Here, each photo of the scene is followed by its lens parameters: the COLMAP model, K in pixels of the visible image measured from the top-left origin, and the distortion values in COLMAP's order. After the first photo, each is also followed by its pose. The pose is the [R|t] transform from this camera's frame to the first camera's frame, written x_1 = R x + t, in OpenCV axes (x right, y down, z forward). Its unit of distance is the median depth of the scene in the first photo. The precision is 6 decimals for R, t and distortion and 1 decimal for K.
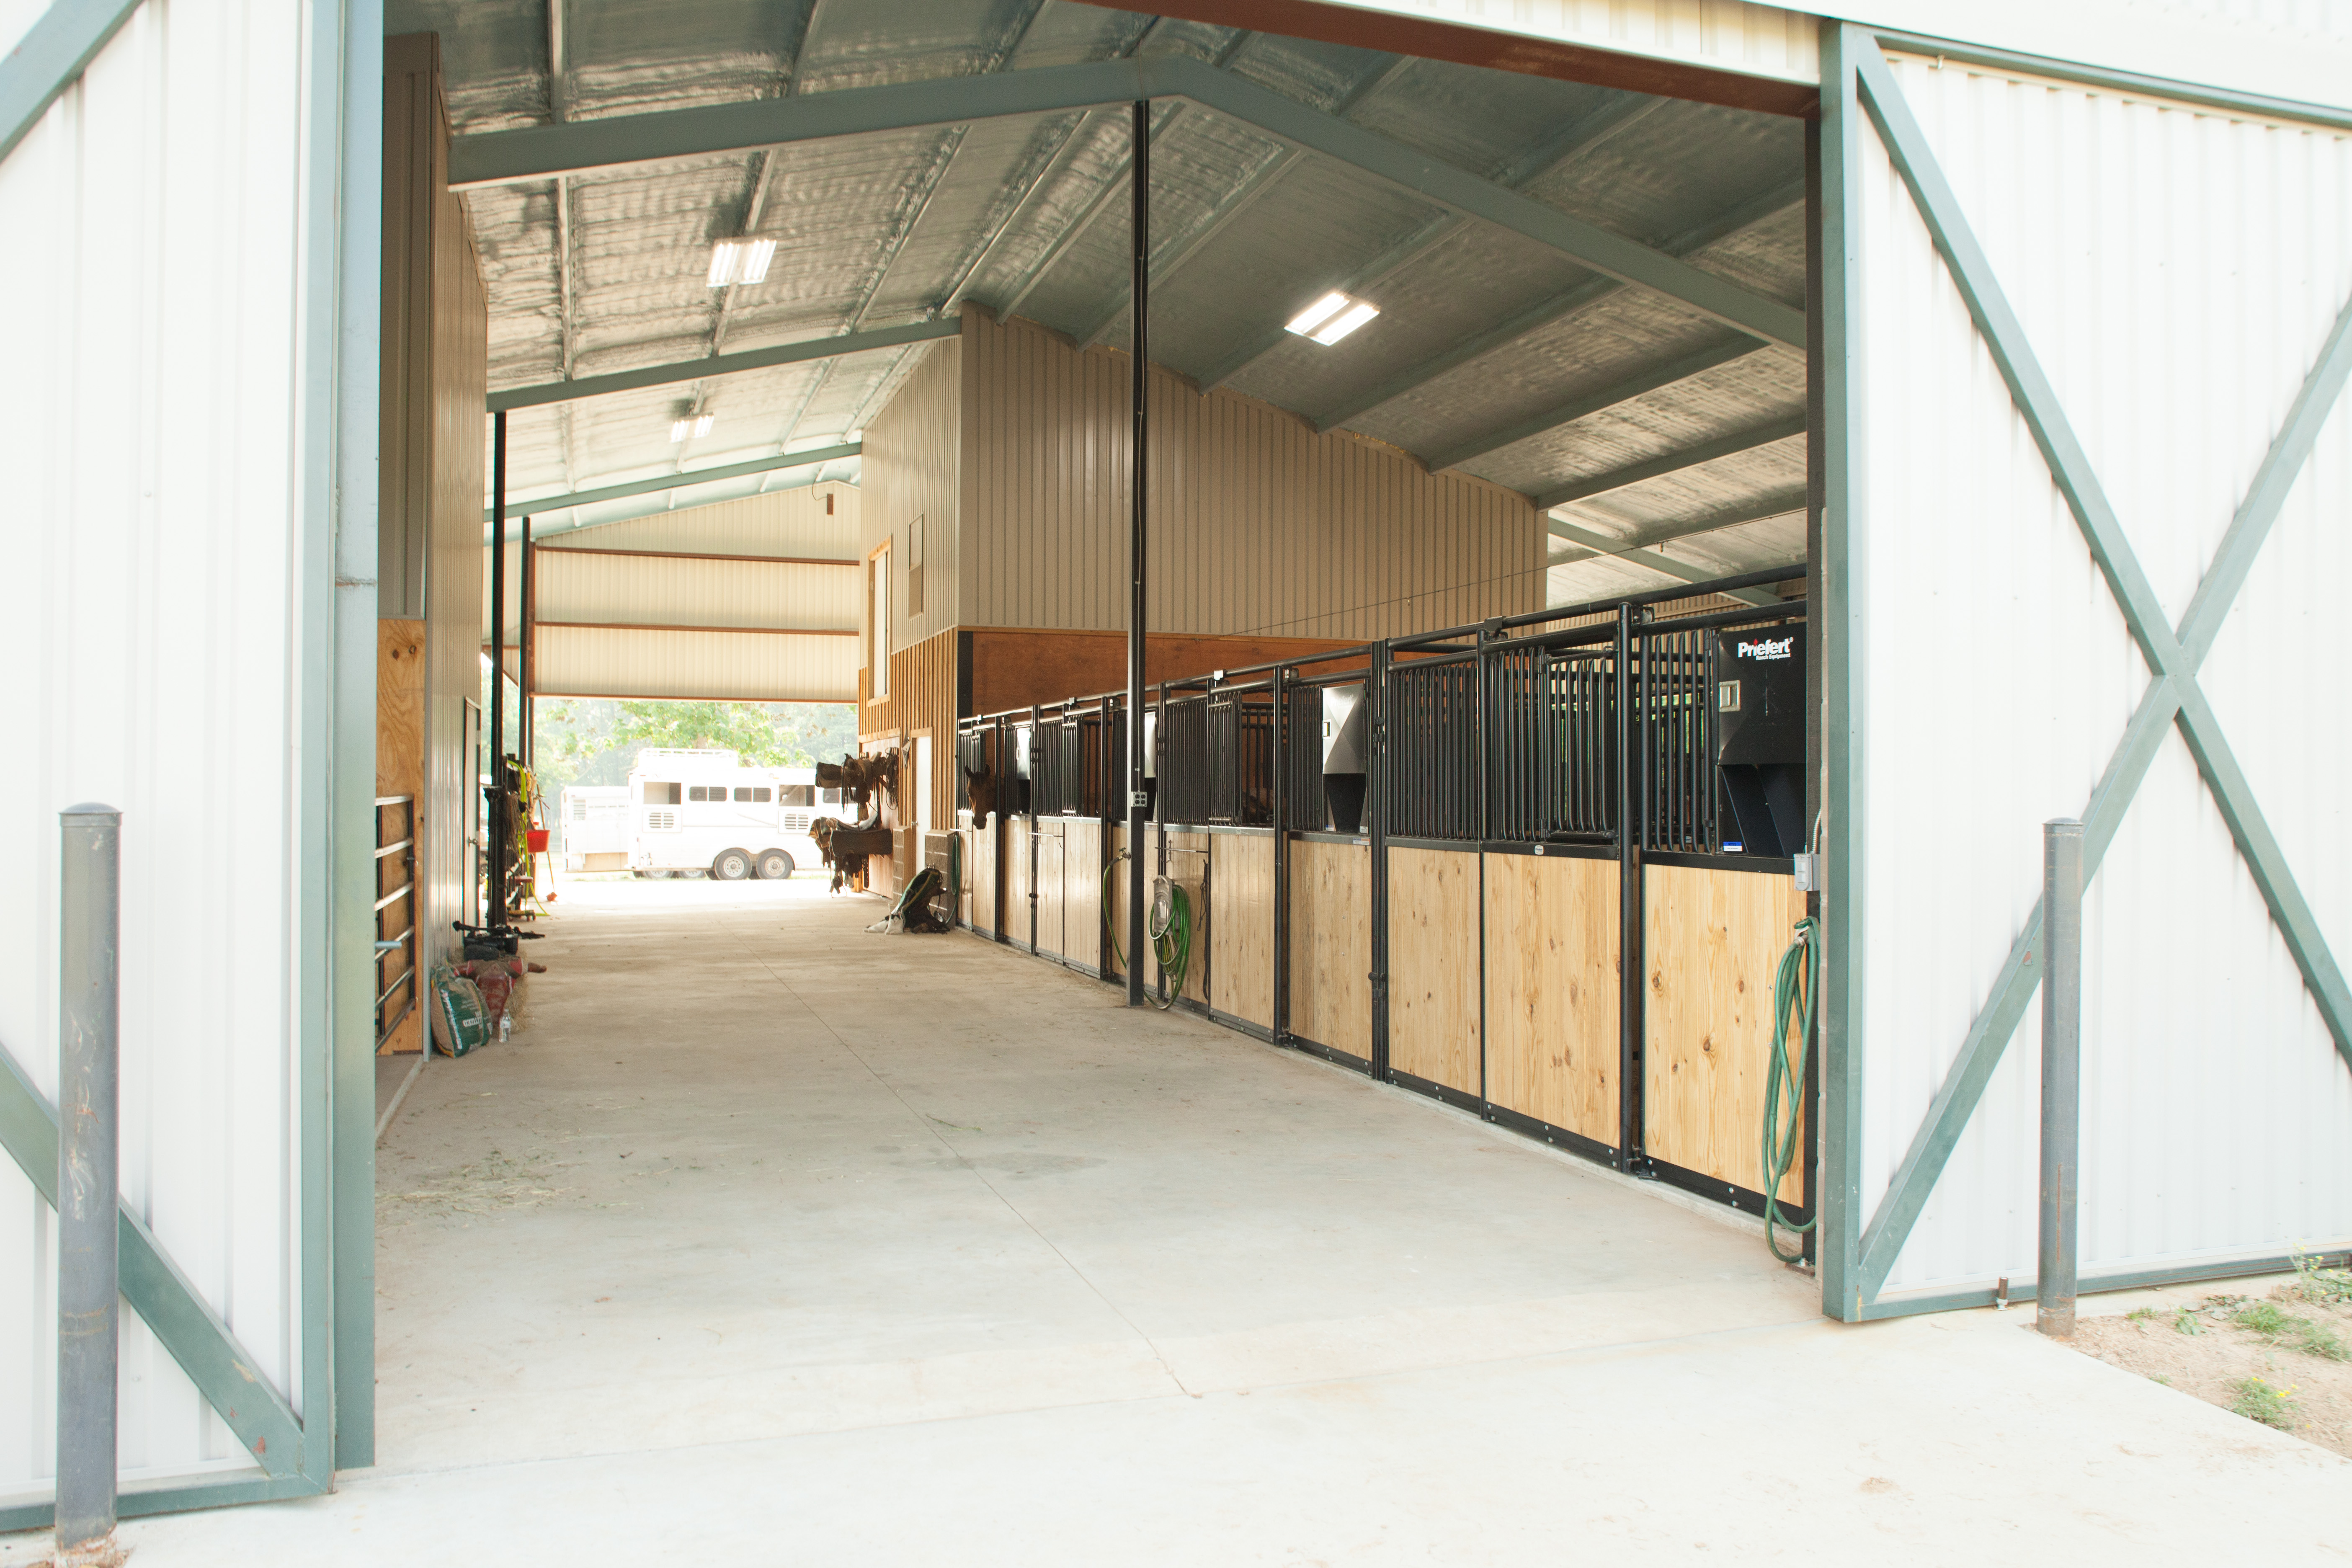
lens RADIAL K [[1739.7, 0, 1176.0], [0, 1739.7, 784.0], [0, 0, 1]] dist [-0.087217, 0.067376]
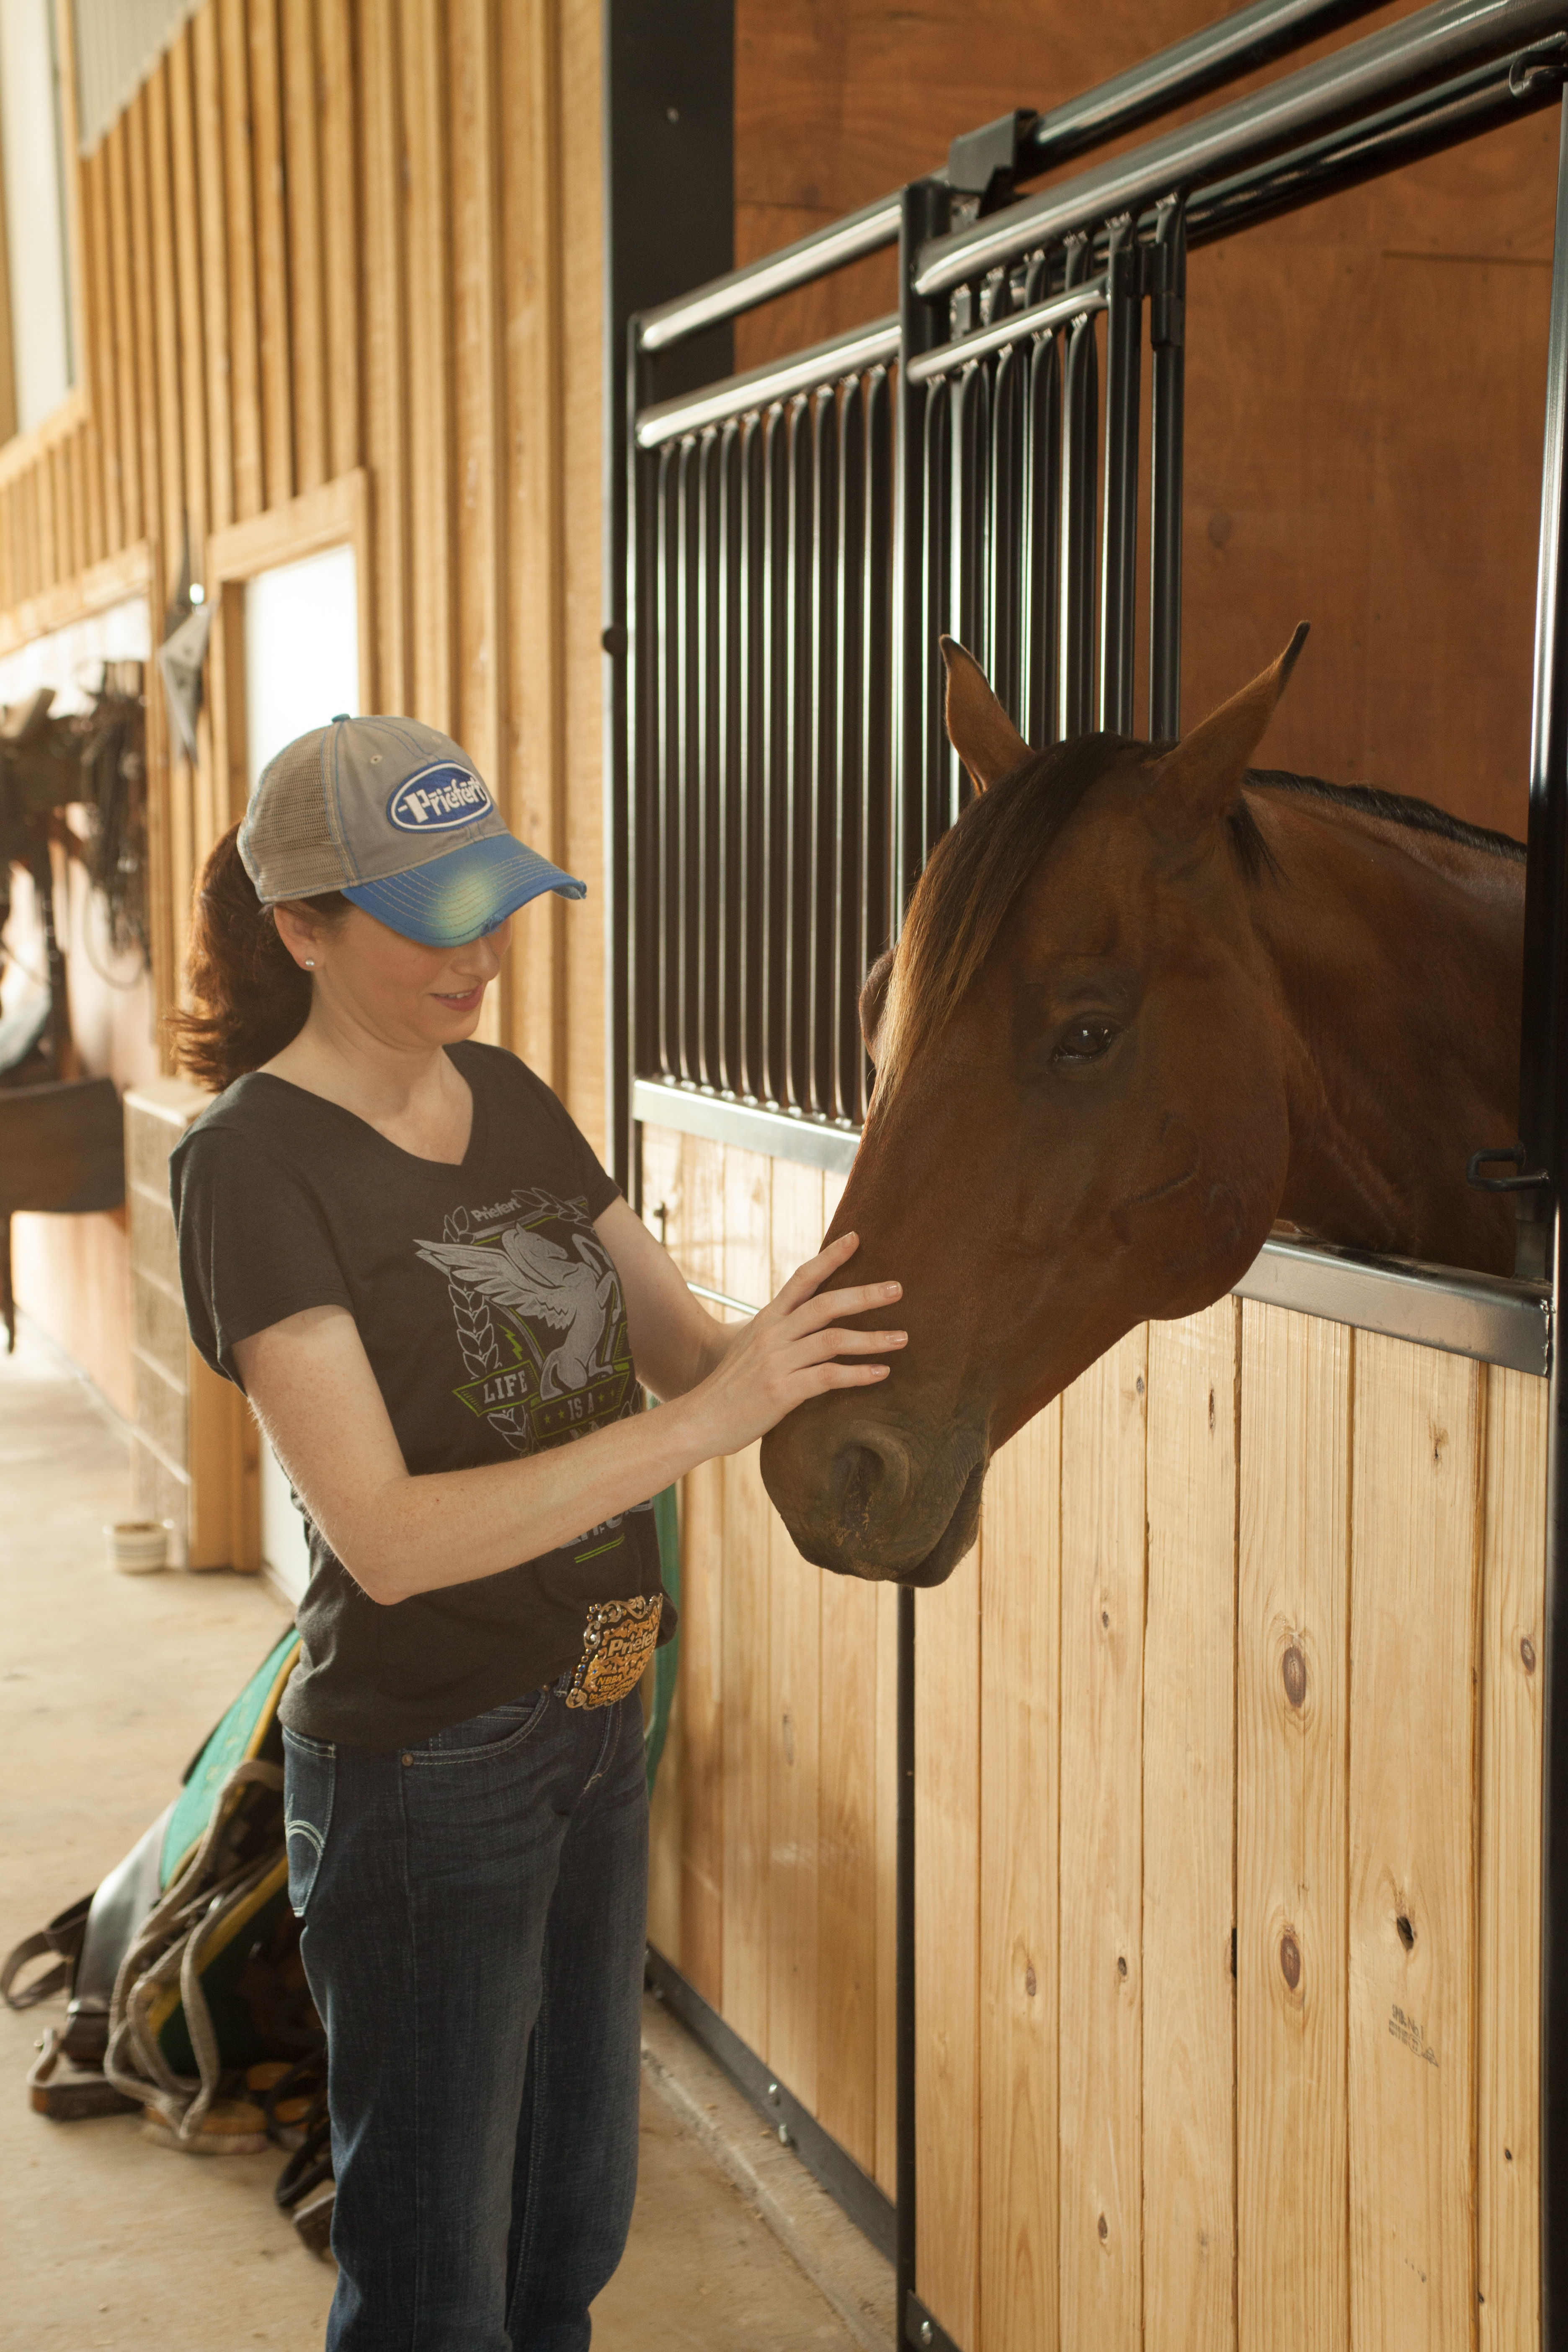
lens RADIAL K [[3202.0, 0, 784.0], [0, 3202.0, 1176.0], [0, 0, 1]] dist [0.183161, 0.011000]
pose [[0.999574, -0.005796, 0.028593, -0.145777], [0.002747, 0.994414, 0.105518, -0.002524], [-0.029044, -0.105395, 0.994006, 0.928678]]
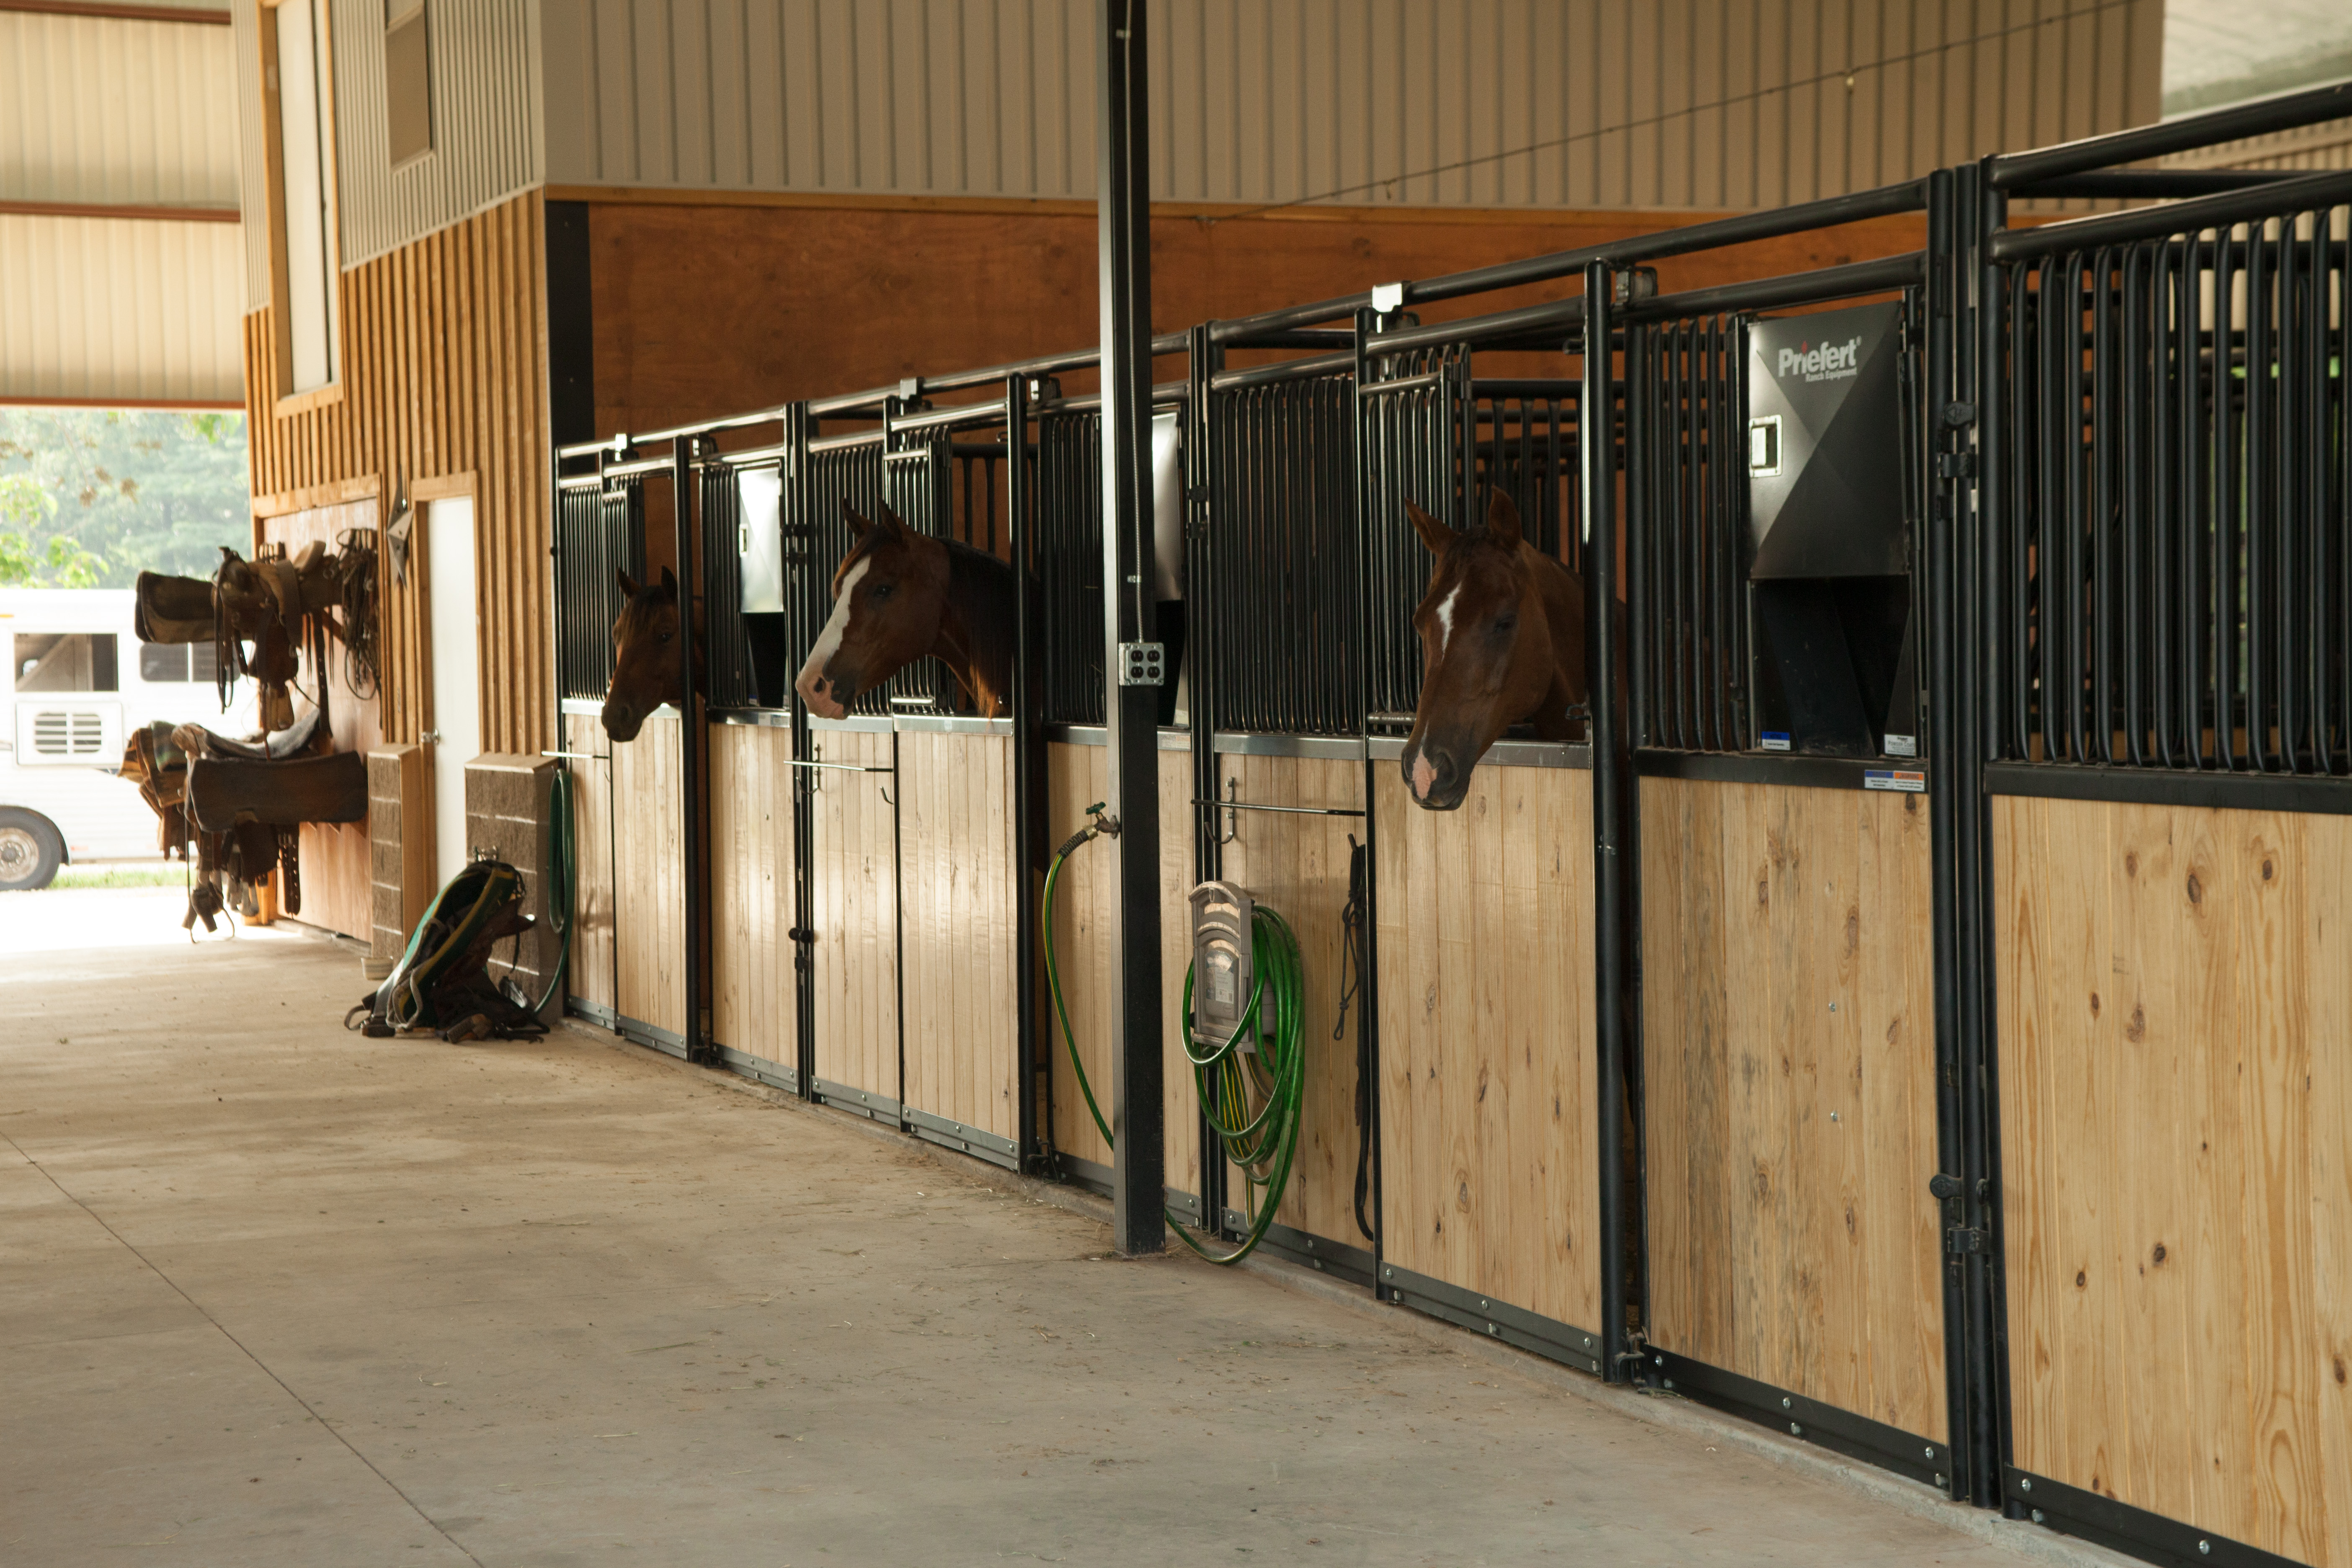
lens RADIAL K [[4425.8, 0, 1176.0], [0, 4425.8, 784.0], [0, 0, 1]] dist [0.371515, 0.007120]
pose [[0.999390, -0.020644, 0.028184, -0.028350], [0.019539, 0.999051, 0.038922, -0.001171], [-0.028961, -0.038348, 0.998845, 0.076781]]
